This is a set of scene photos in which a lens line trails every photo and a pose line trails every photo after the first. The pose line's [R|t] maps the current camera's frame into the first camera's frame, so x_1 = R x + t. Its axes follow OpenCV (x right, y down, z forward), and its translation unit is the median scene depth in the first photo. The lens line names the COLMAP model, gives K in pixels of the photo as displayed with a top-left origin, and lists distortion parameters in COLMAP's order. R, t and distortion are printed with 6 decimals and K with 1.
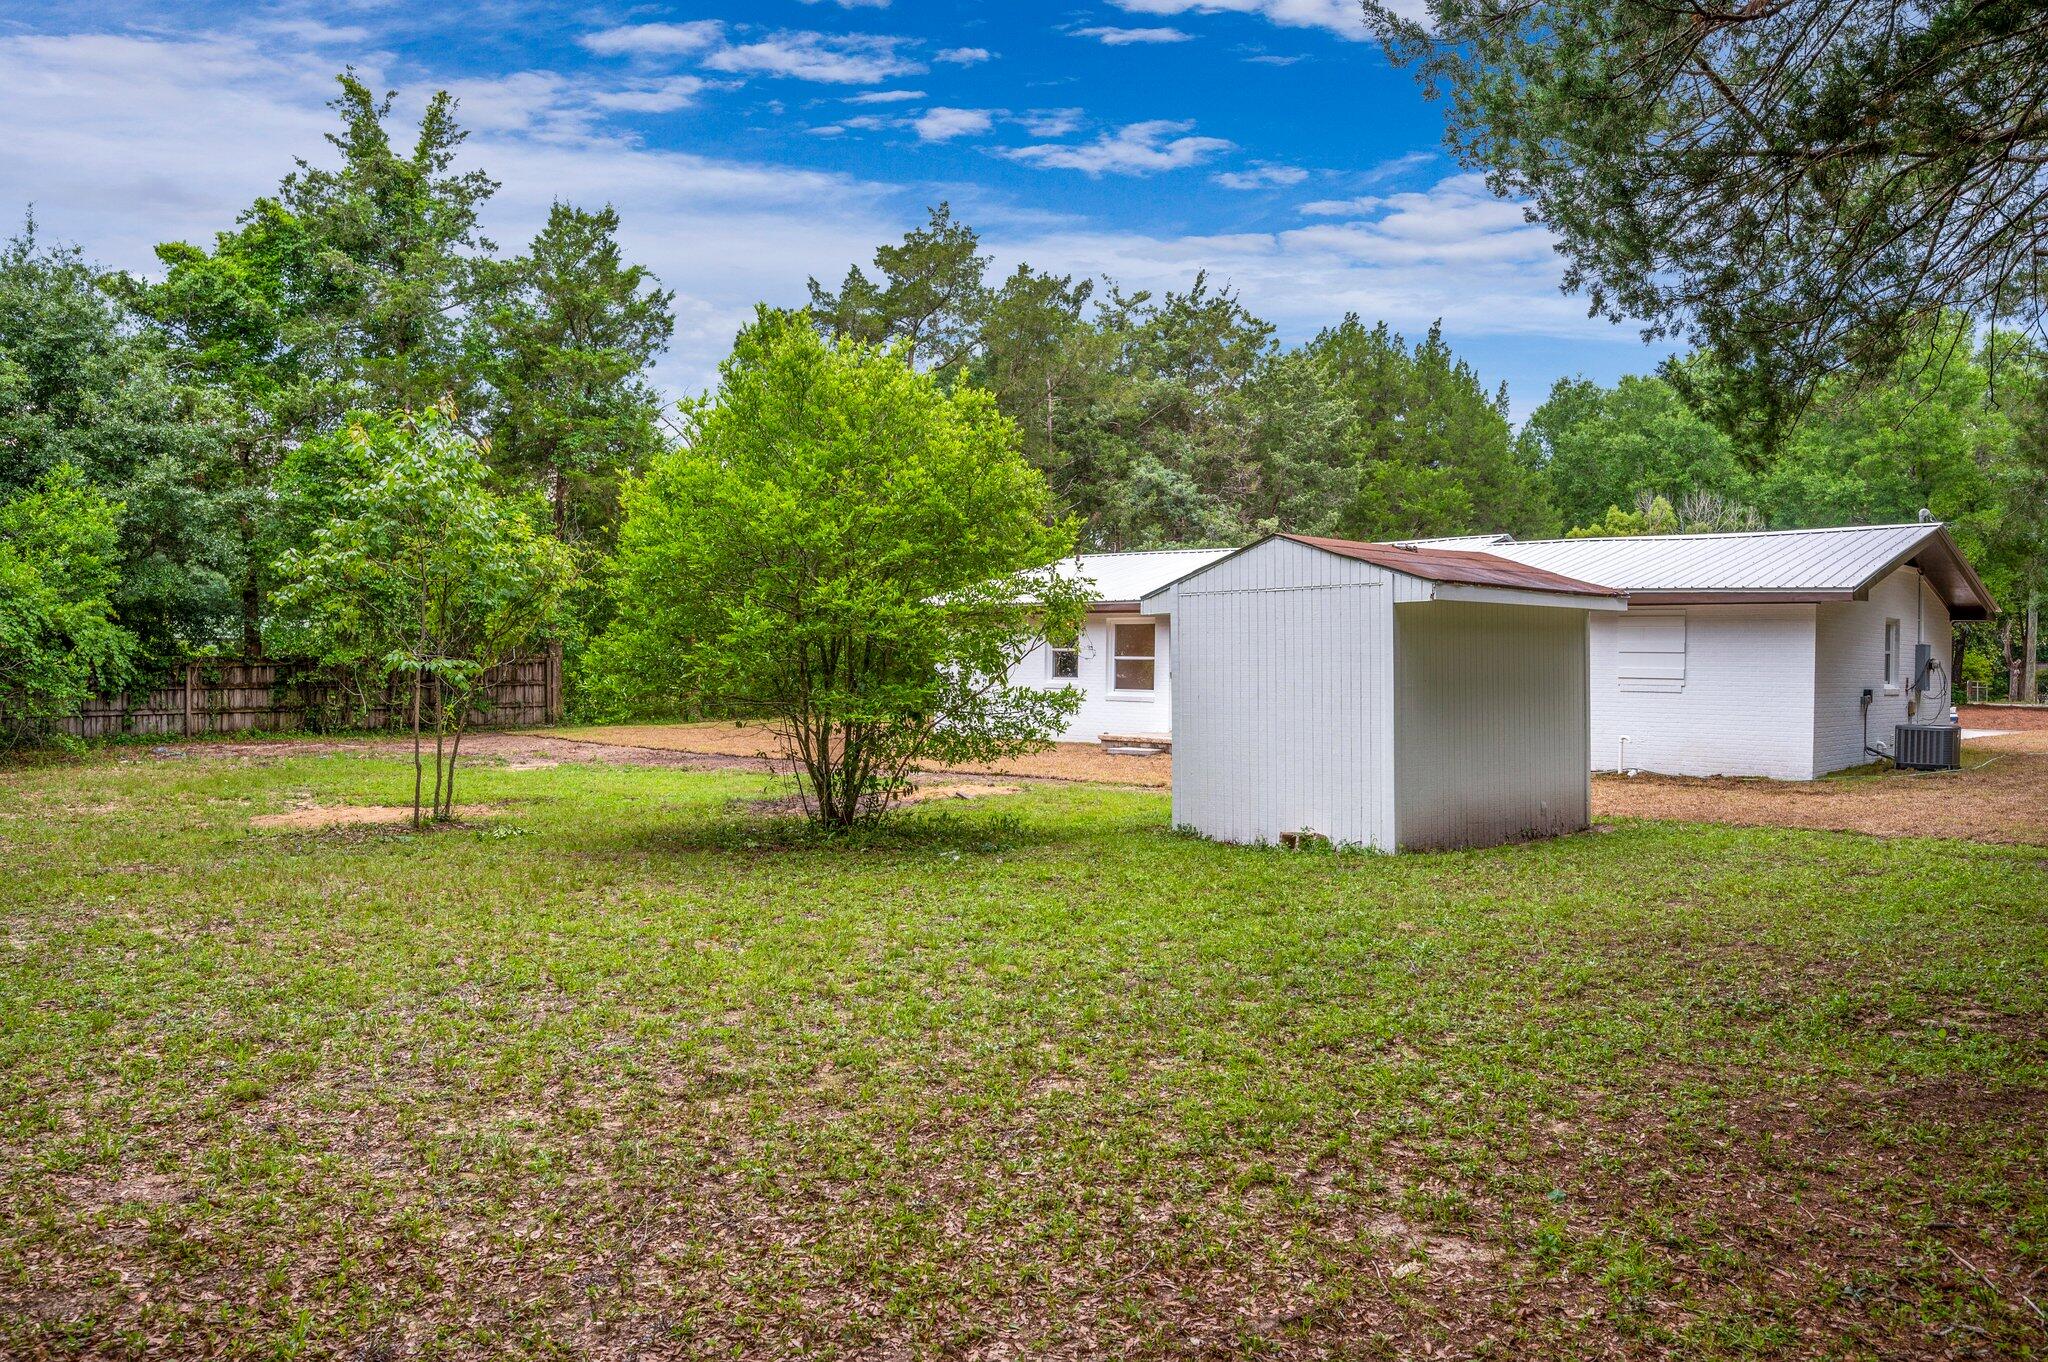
lens RADIAL K [[1396.6, 0, 1024.0], [0, 1396.6, 681.0], [0, 0, 1]] dist [0.000396, 0.000037]
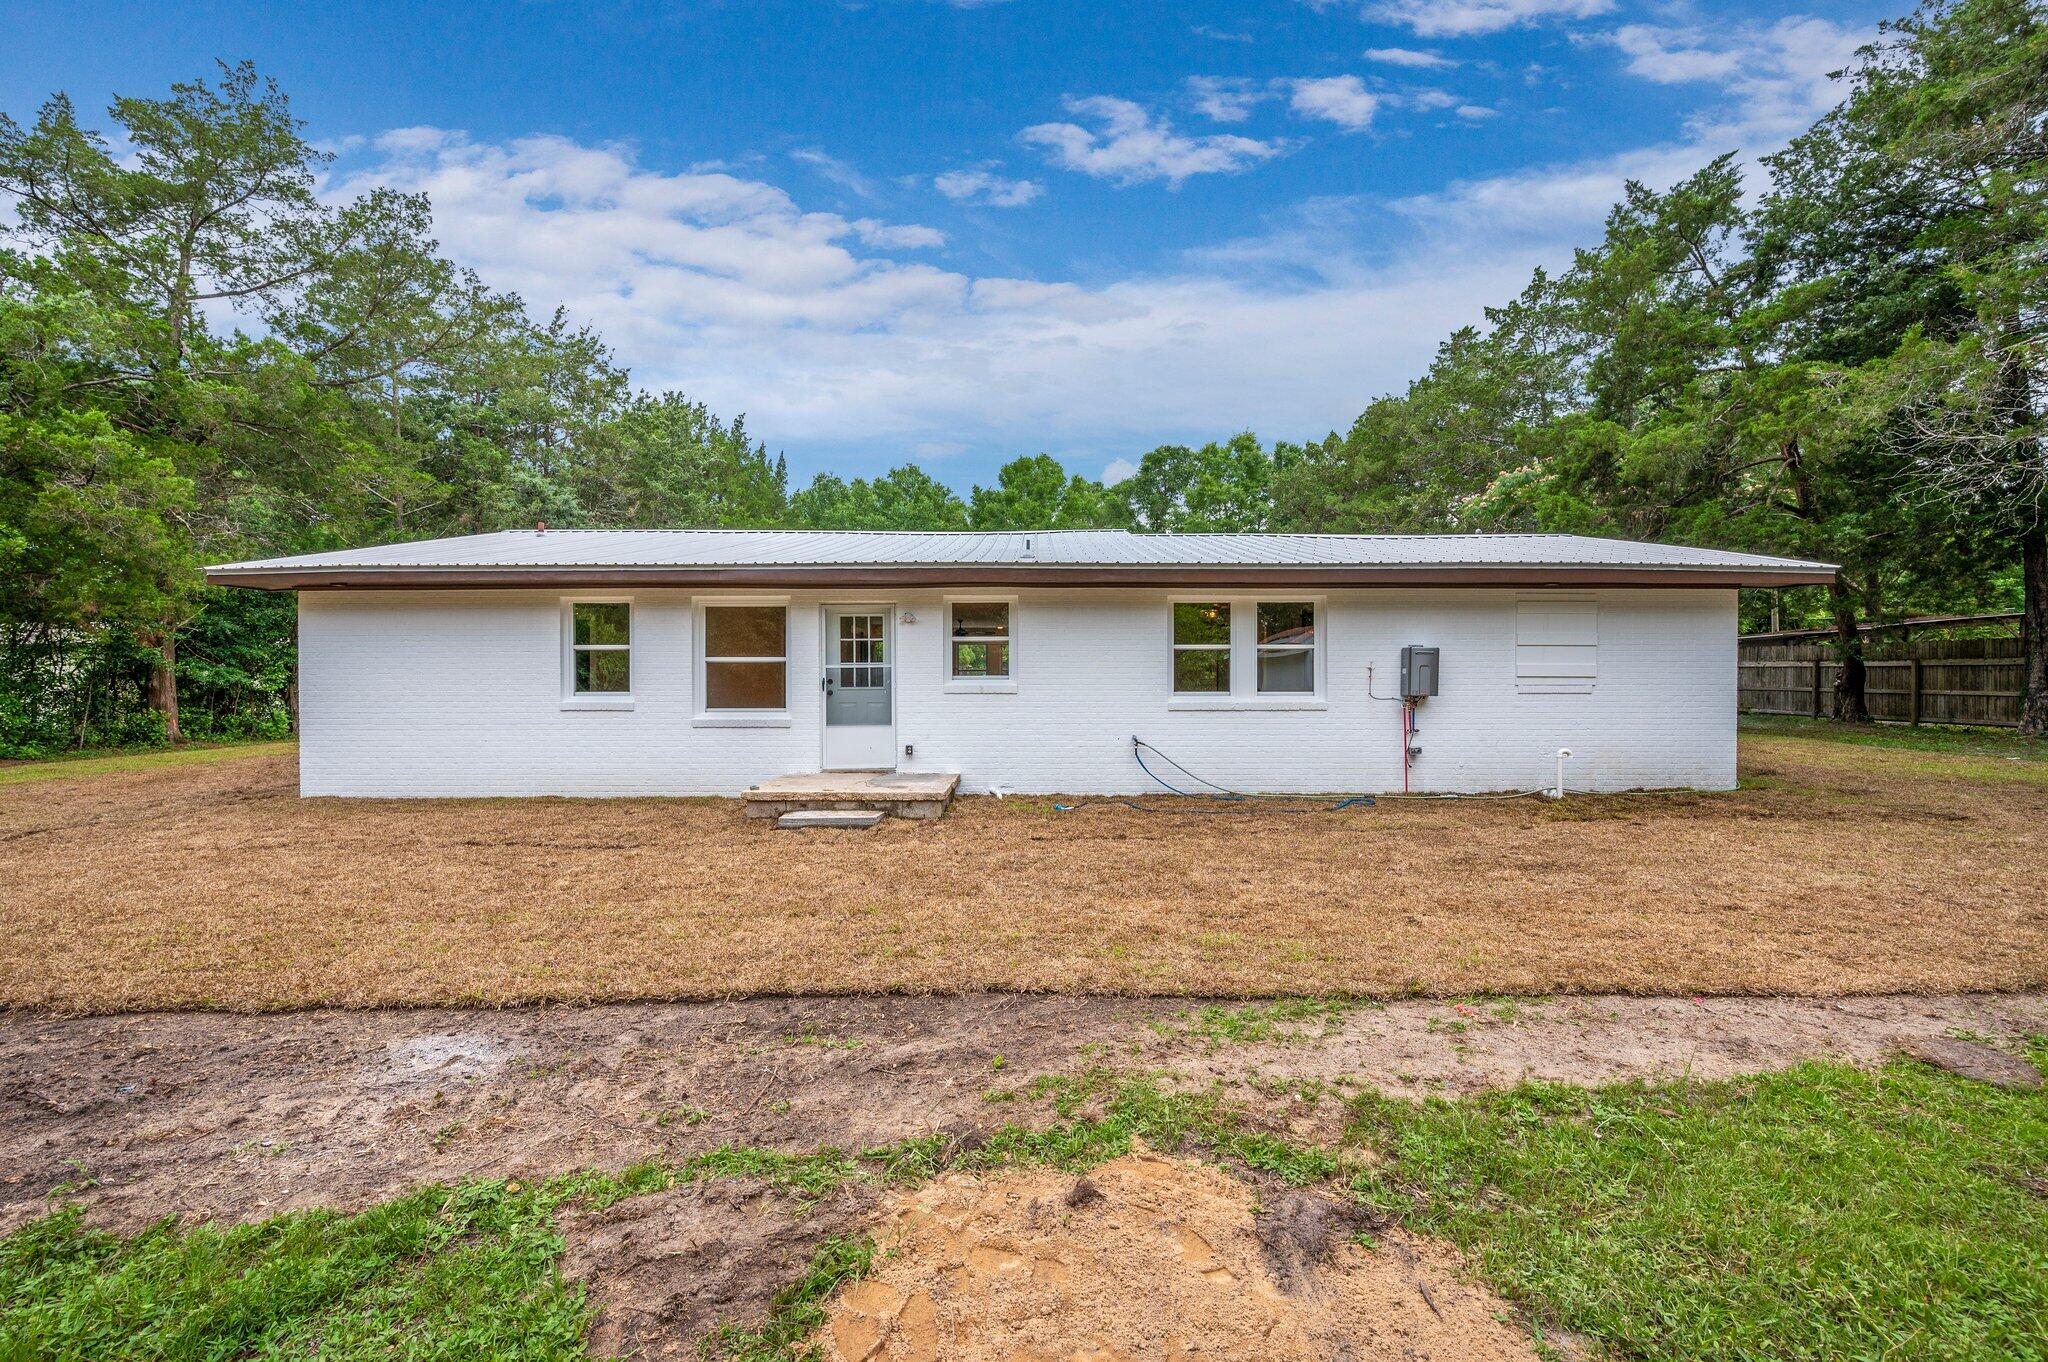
lens RADIAL K [[823.2, 0, 1024.0], [0, 823.2, 681.0], [0, 0, 1]] dist [0.000372, -0.000102]
pose [[0.739463, -0.013233, 0.673067, -0.042984], [0.016642, 0.999861, 0.001374, -0.002586], [-0.672991, 0.010185, 0.739581, 0.335167]]
